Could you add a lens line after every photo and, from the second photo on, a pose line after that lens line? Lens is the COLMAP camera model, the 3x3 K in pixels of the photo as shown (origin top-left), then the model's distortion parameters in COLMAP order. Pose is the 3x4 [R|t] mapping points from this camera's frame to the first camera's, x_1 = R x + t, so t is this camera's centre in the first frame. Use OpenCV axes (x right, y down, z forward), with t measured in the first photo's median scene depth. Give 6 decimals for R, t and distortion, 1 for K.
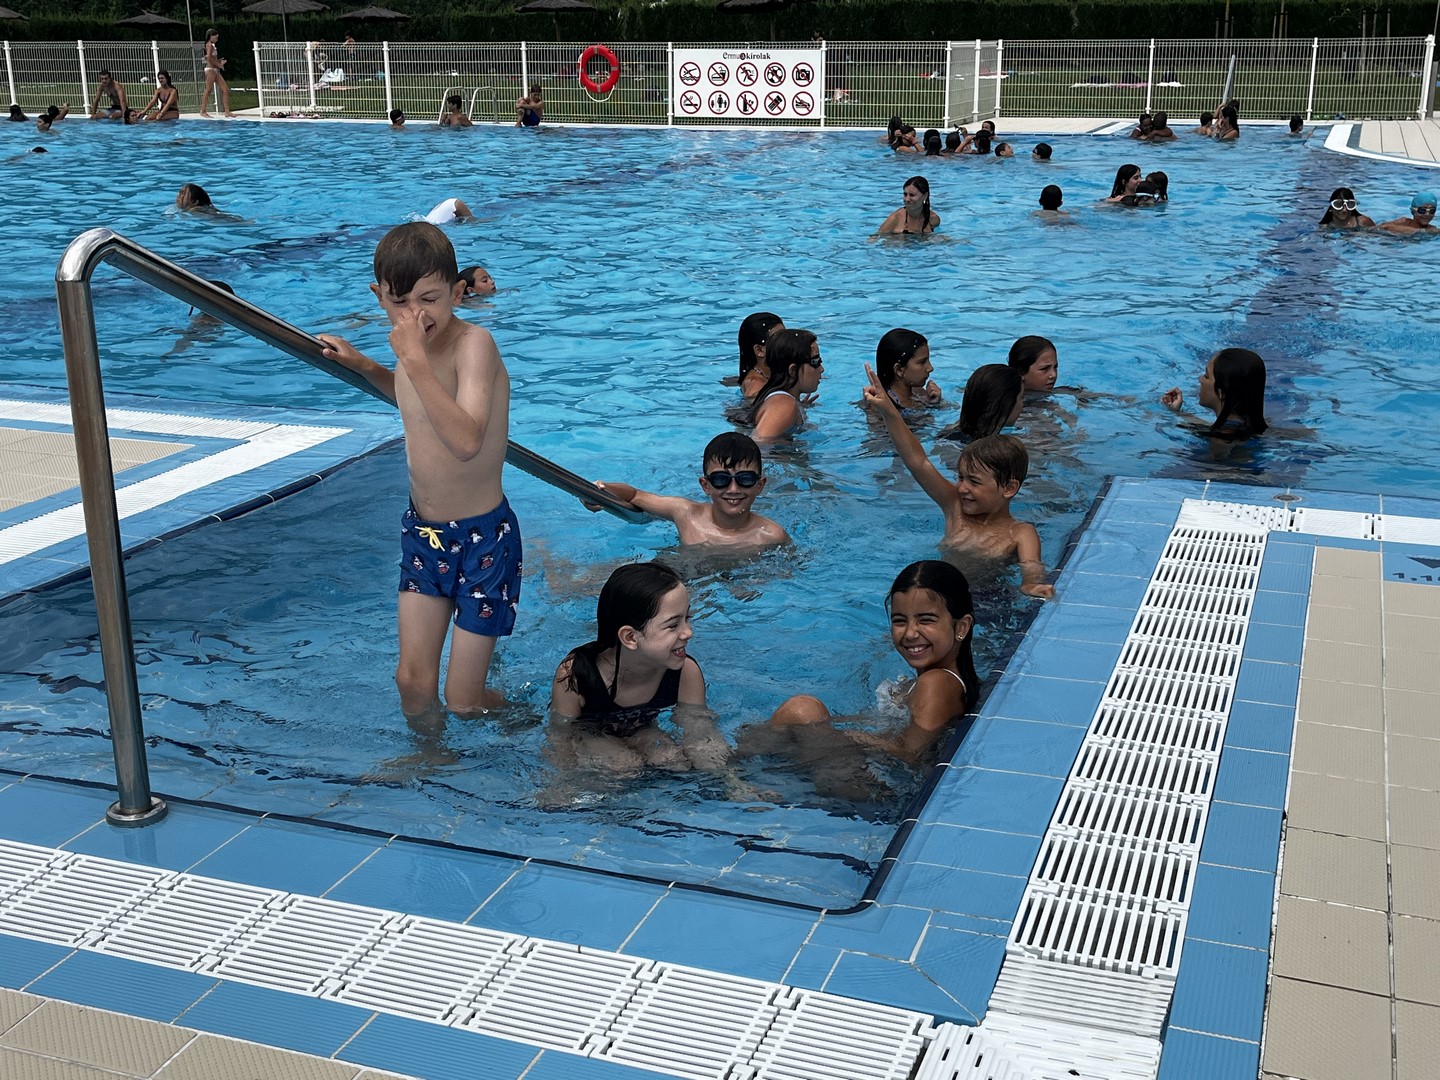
lens RADIAL K [[1677.5, 0, 720.1], [0, 1677.5, 541.6], [0, 0, 1]] dist [0.017422, 0.000000]
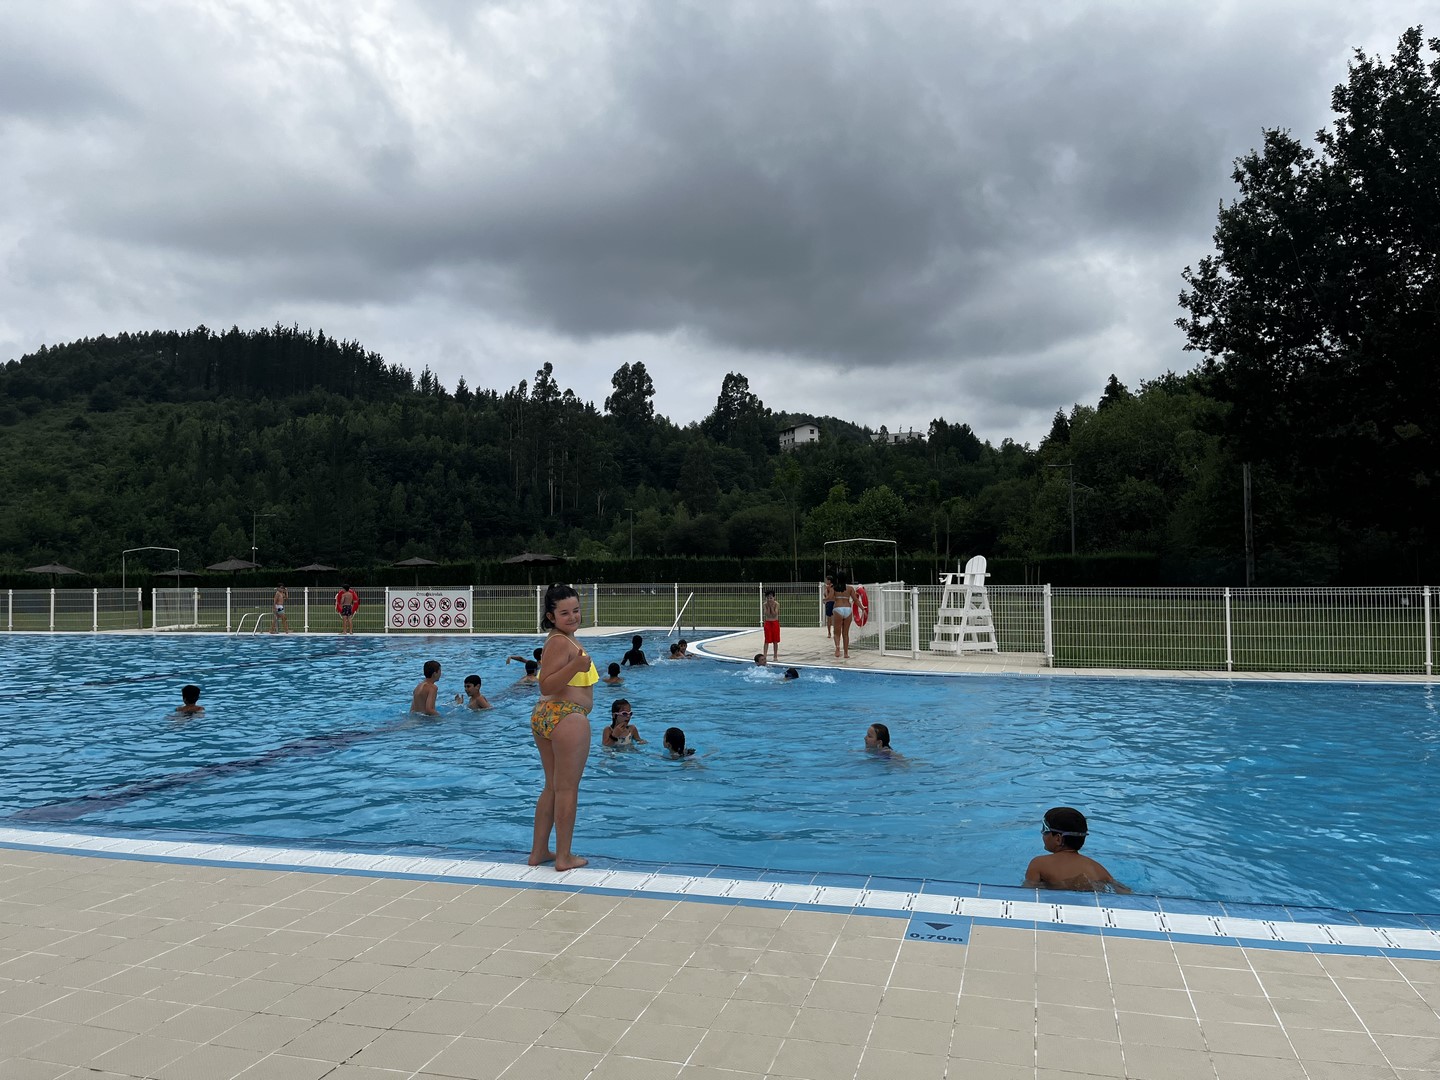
lens RADIAL K [[1086.6, 0, 713.5], [0, 1086.6, 540.0], [0, 0, 1]] dist [0.052362, -0.054770]
pose [[0.998155, -0.003257, 0.060630, 0.238661], [0.022684, 0.946258, -0.322616, 0.028025], [-0.056320, 0.323396, 0.944586, -0.098383]]
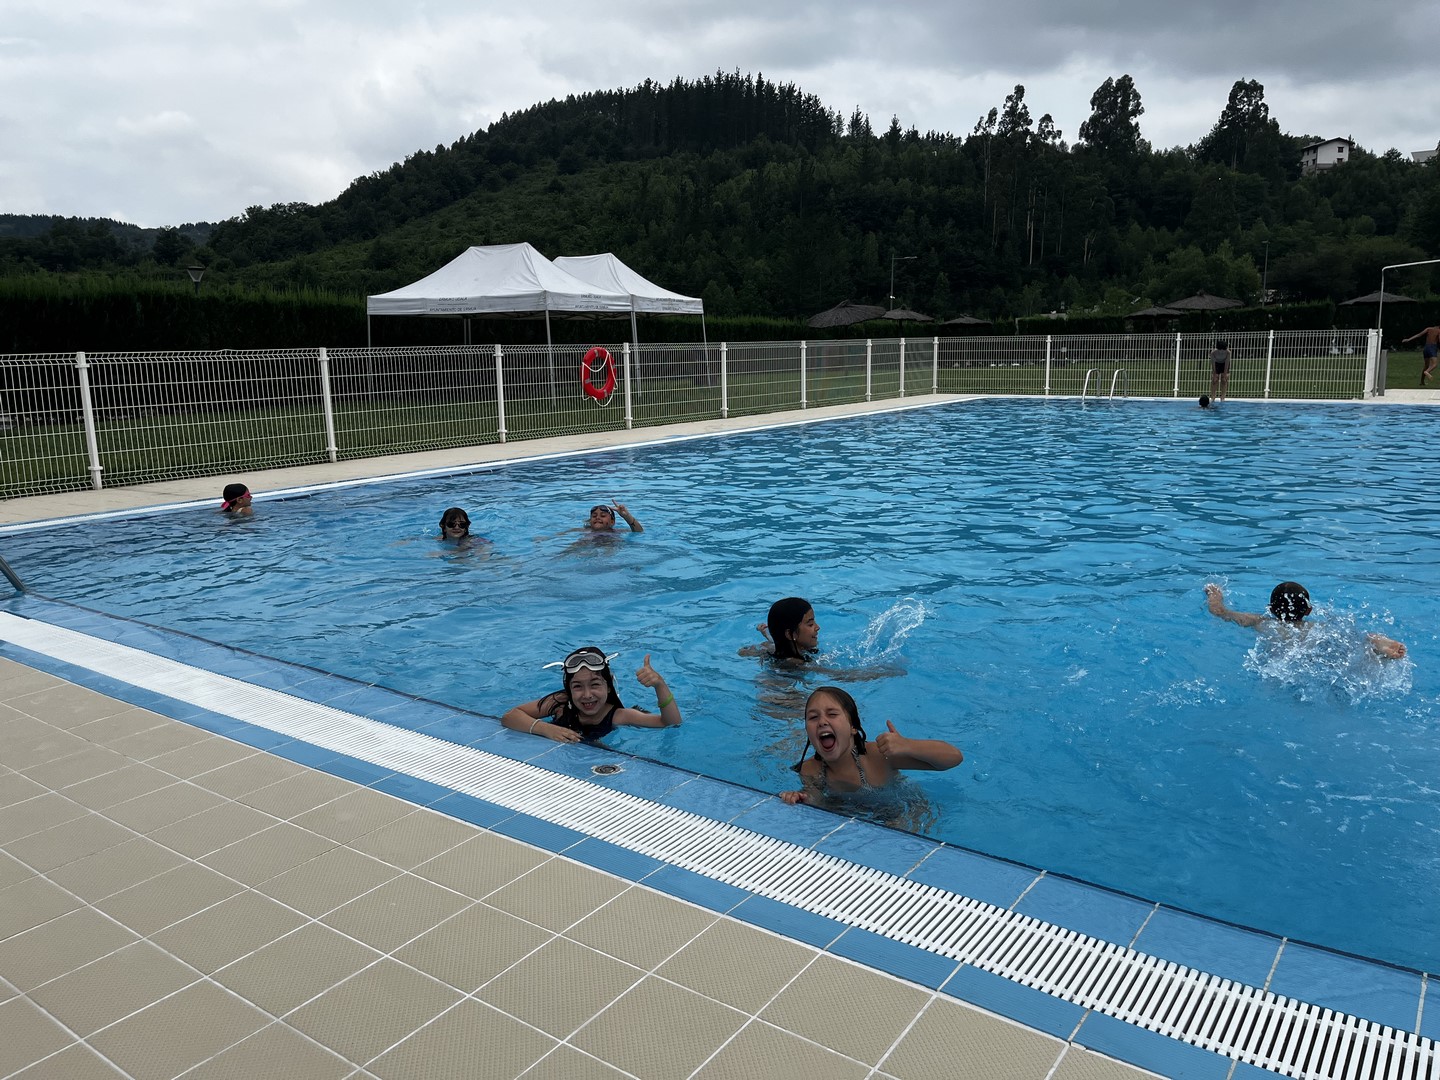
lens RADIAL K [[1086.6, 0, 718.0], [0, 1086.6, 531.1], [0, 0, 1]] dist [0.052362, -0.054770]
pose [[0.960697, 0.037620, -0.275037, -0.591802], [-0.070083, 0.991549, -0.109172, -0.087424], [0.268606, 0.124157, 0.955215, 0.317810]]
